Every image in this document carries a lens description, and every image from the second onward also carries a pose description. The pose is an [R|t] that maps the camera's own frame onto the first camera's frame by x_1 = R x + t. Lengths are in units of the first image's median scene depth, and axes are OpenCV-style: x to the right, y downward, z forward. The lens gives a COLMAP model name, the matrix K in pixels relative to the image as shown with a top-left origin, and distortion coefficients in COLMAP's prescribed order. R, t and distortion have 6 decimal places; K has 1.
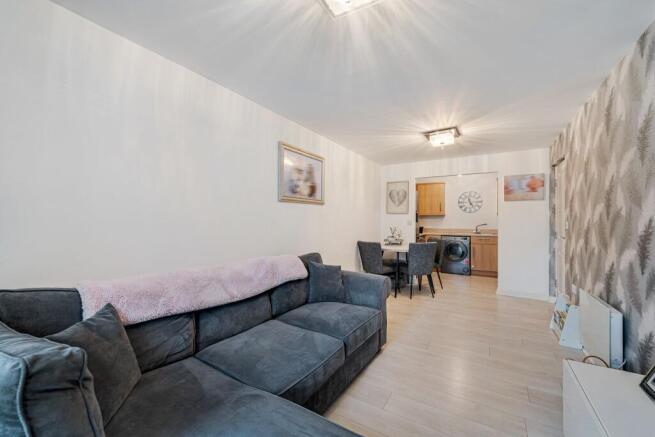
lens RADIAL K [[274.8, 0, 327.6], [0, 274.8, 219.9], [0, 0, 1]] dist [0.000678, -0.000034]
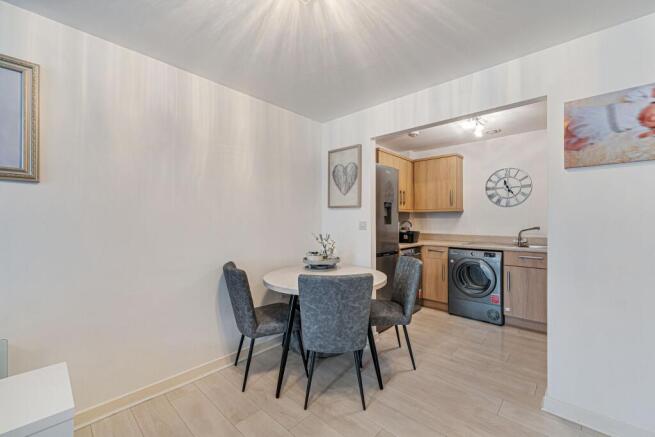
lens RADIAL K [[274.8, 0, 327.5], [0, 274.8, 218.8], [0, 0, 1]] dist [0.000678, -0.000034]
pose [[0.979855, -0.001705, -0.199705, 0.310316], [0.000658, 0.999986, -0.005307, 0.001153], [0.199711, 0.005068, 0.979842, 0.439586]]
